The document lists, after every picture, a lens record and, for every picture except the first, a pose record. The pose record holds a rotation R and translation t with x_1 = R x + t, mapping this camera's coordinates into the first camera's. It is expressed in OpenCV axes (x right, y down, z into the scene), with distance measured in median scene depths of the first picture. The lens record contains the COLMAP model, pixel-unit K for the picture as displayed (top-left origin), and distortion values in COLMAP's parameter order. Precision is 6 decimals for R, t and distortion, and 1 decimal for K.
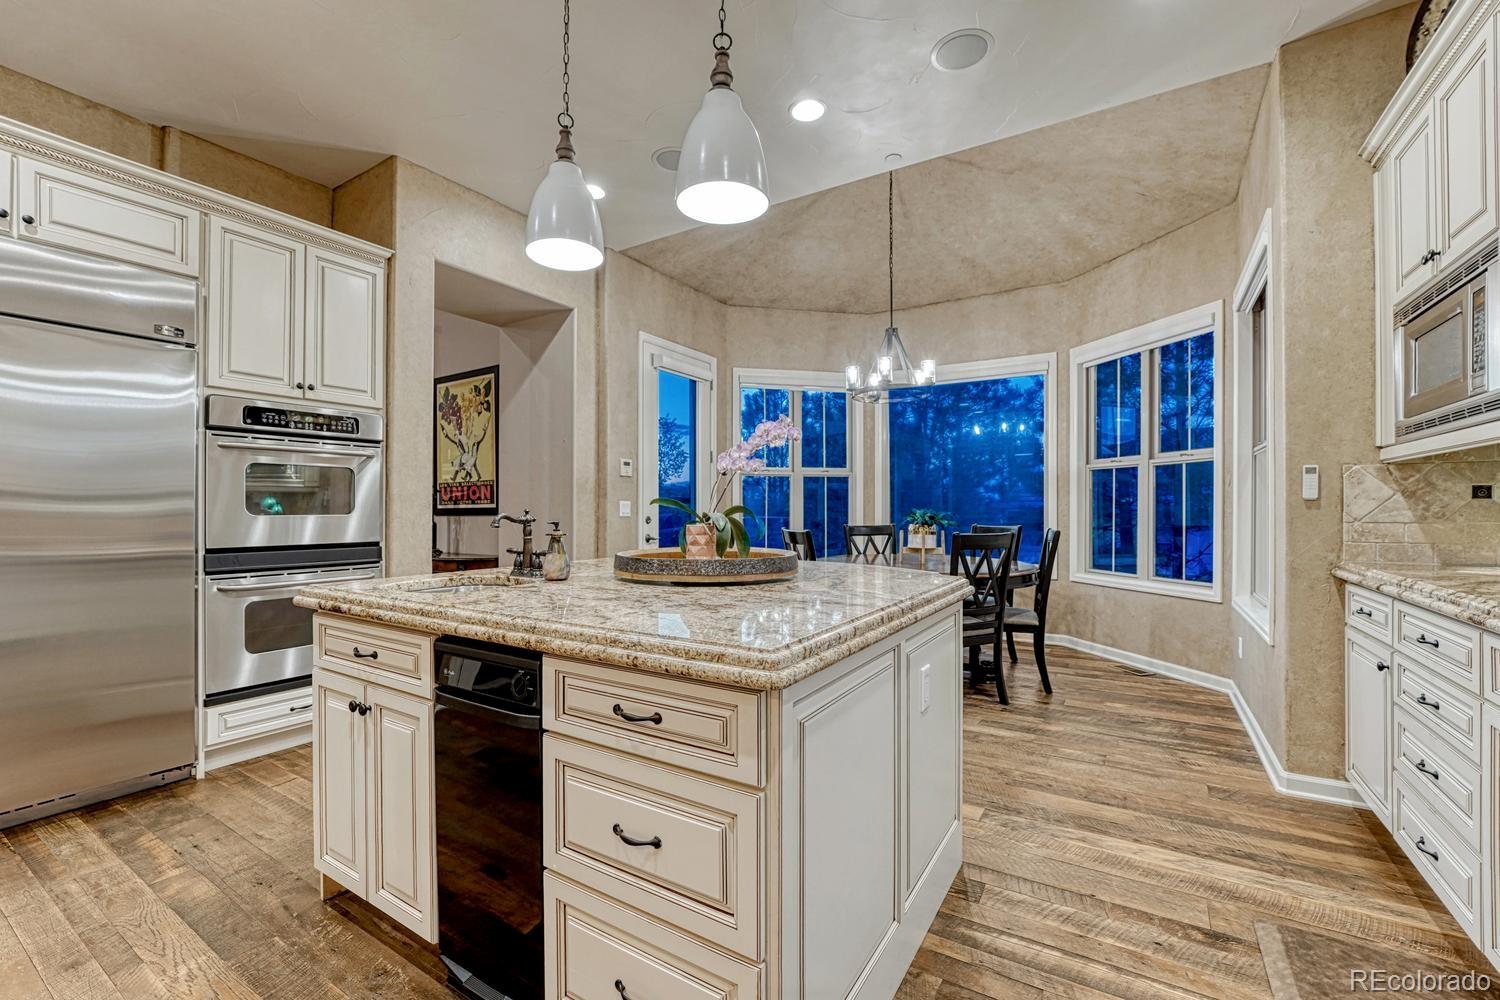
lens RADIAL K [[619.4, 0, 750.0], [0, 619.4, 500.0], [0, 0, 1]] dist [-0.002419, 0.000196]
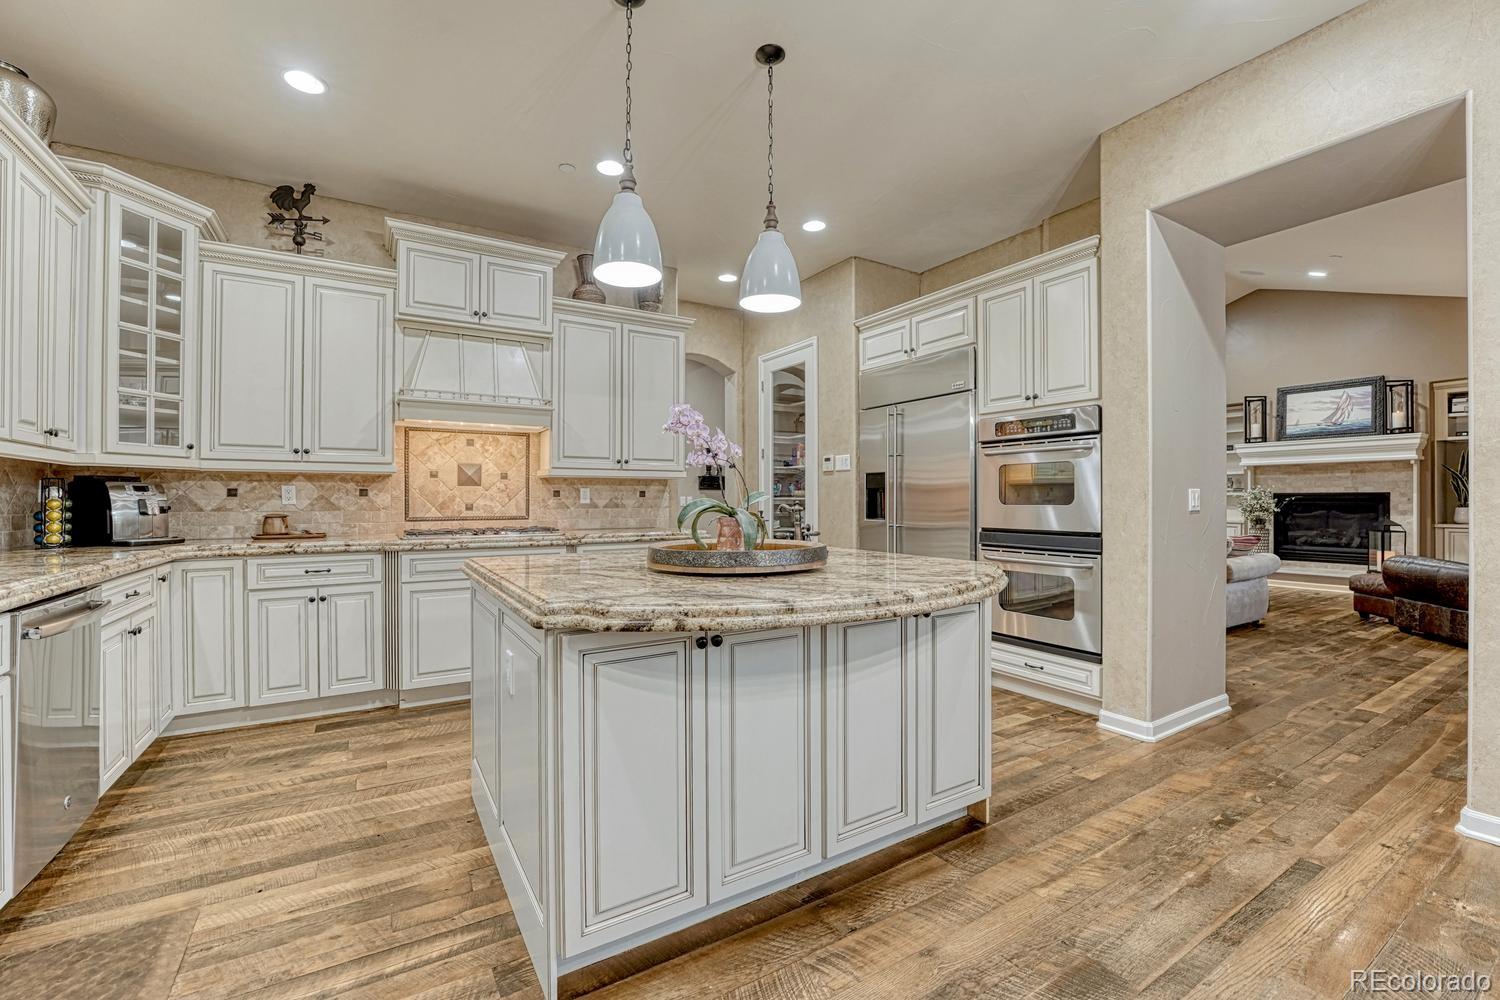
lens RADIAL K [[629.0, 0, 745.6], [0, 629.0, 484.6], [0, 0, 1]] dist [-0.015779, 0.000002]
pose [[-0.443312, -0.019169, -0.896163, 0.542948], [0.011456, 0.999569, -0.027047, 0.010223], [0.896294, -0.022257, -0.442901, 0.934345]]
